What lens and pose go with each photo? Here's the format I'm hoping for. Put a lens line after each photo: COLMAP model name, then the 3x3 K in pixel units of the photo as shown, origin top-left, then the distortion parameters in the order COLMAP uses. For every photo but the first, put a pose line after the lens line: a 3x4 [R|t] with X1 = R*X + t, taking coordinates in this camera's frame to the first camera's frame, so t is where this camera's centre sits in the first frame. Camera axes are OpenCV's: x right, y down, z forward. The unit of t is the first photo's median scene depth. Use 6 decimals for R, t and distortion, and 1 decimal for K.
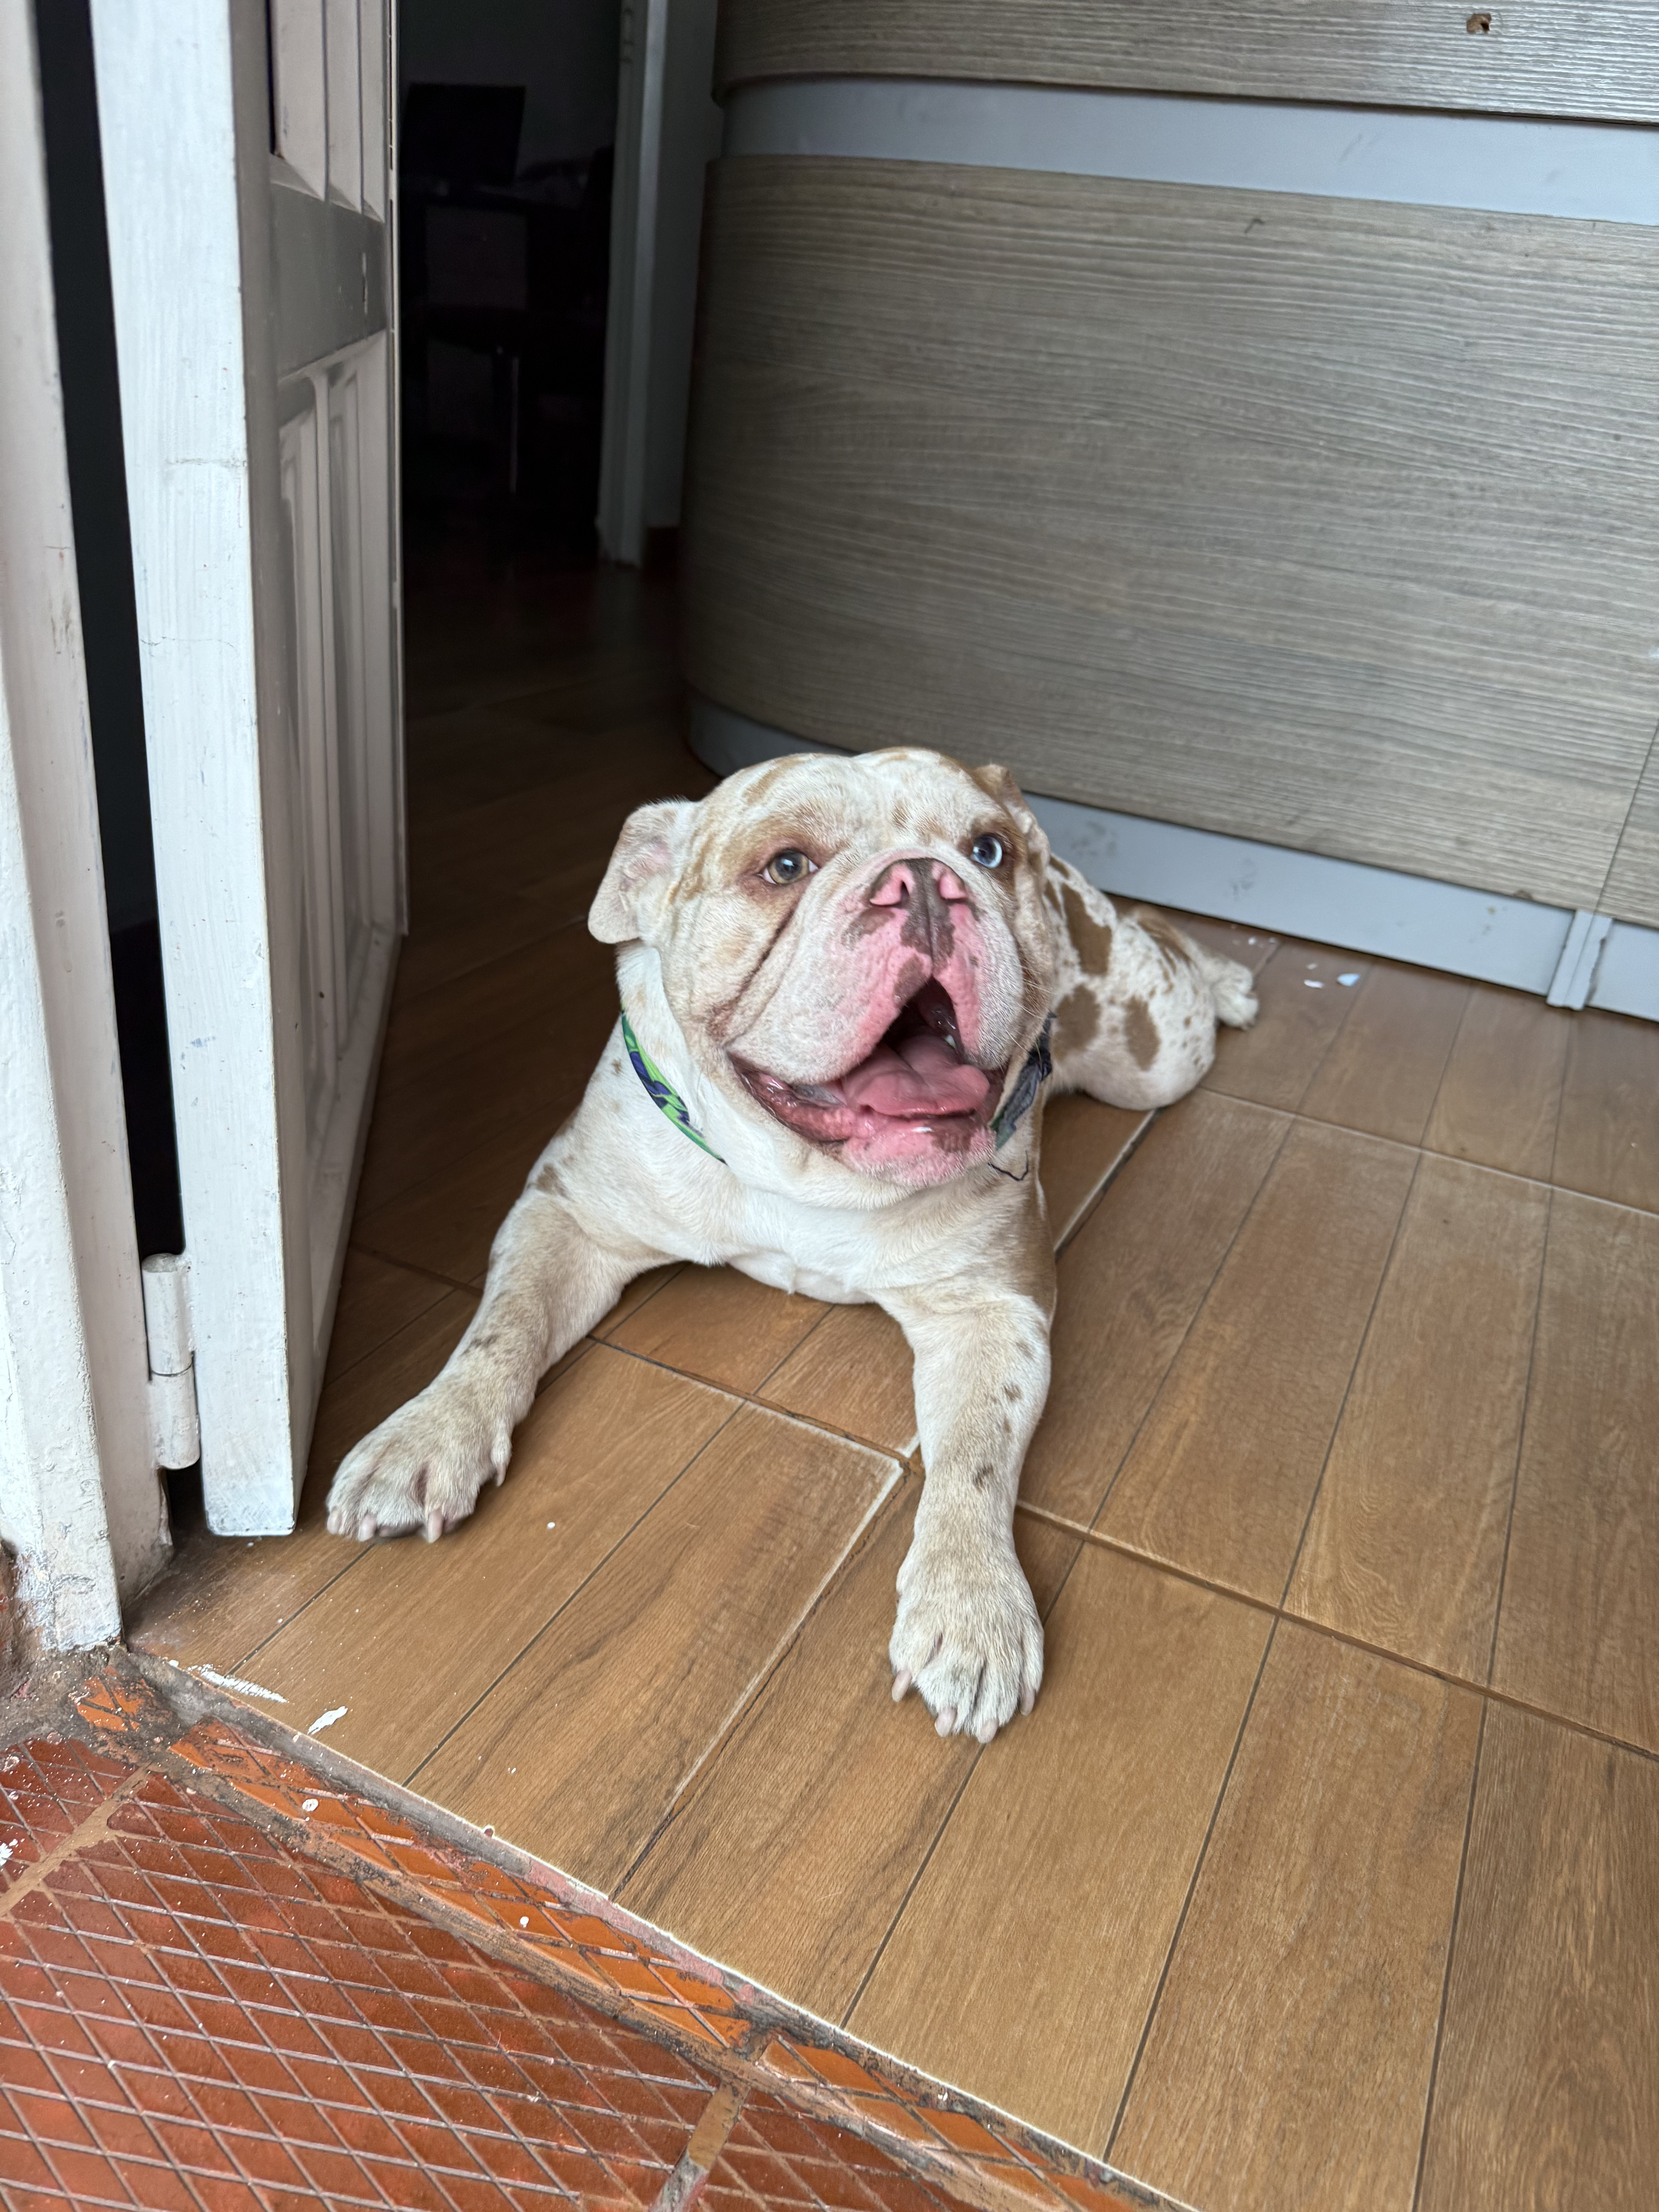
lens RADIAL K [[1652.7, 0, 788.1], [0, 1652.7, 1108.7], [0, 0, 1]] dist [0.010497, 0.003894]
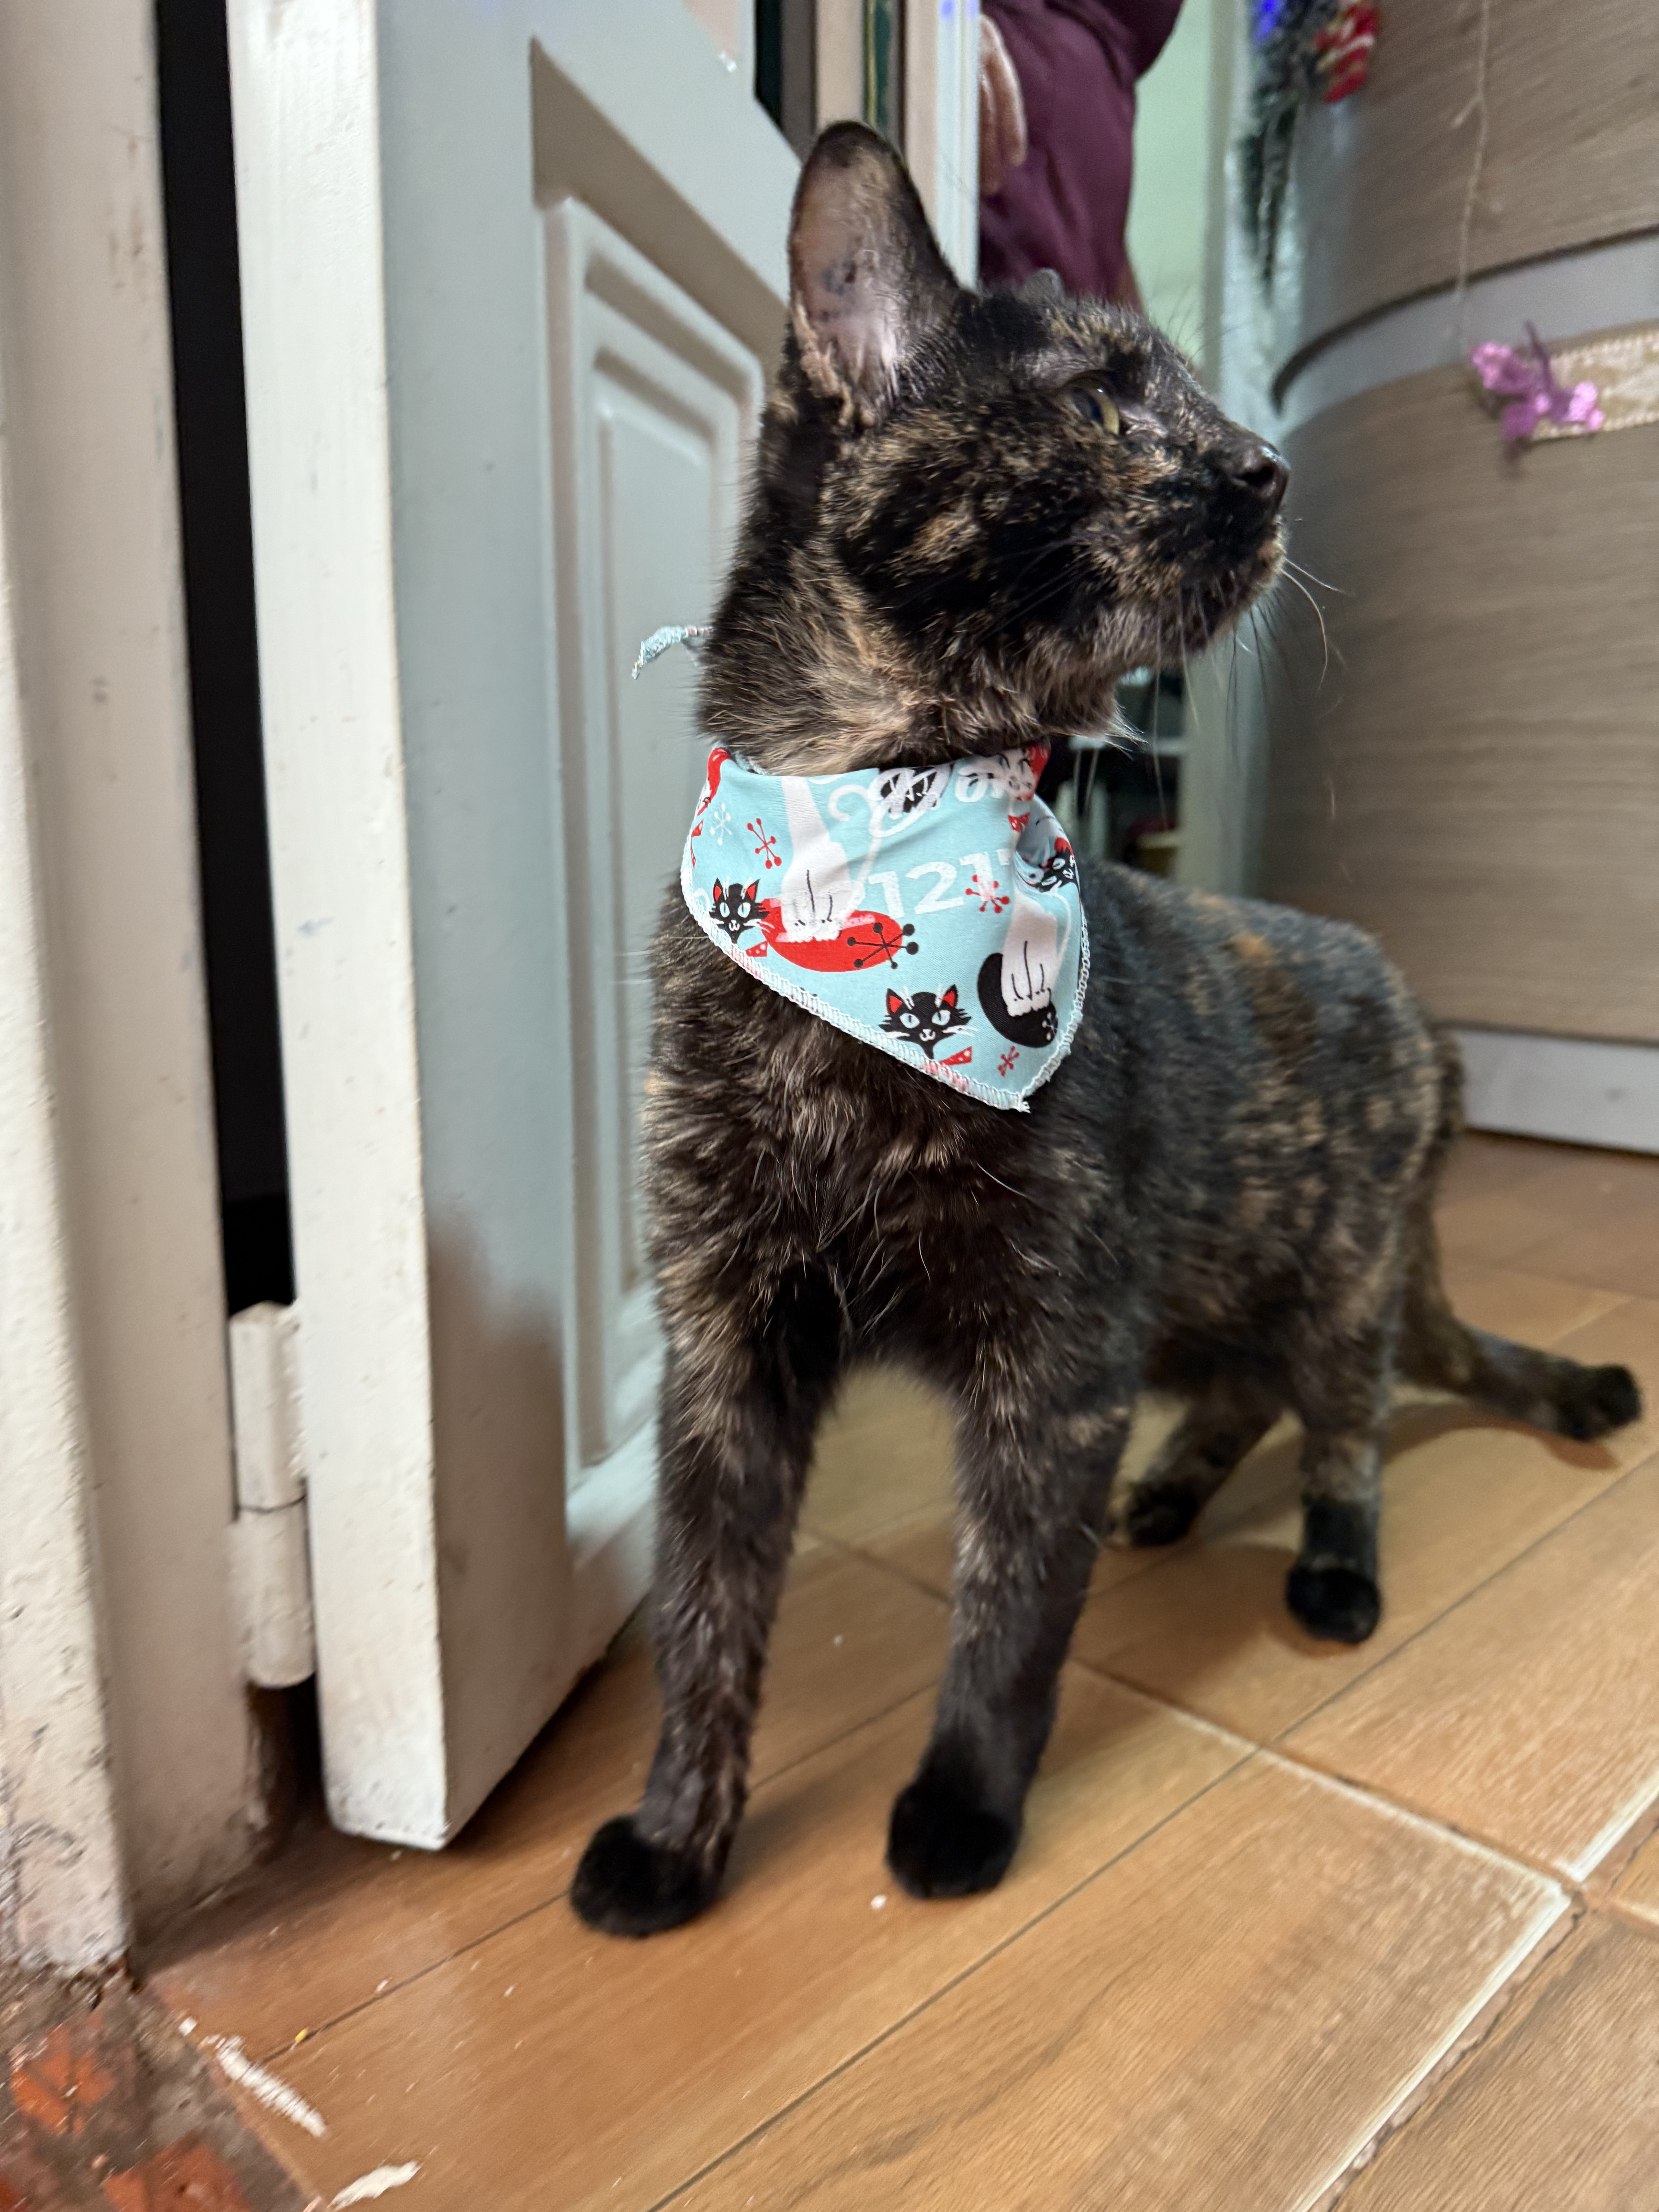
lens RADIAL K [[1652.7, 0, 788.1], [0, 1652.7, 1108.7], [0, 0, 1]] dist [0.010497, 0.003894]
pose [[0.934038, -0.034625, -0.355491, 0.037719], [-0.075616, 0.953560, -0.291556, 0.165010], [0.349077, 0.299205, 0.888044, 0.418376]]
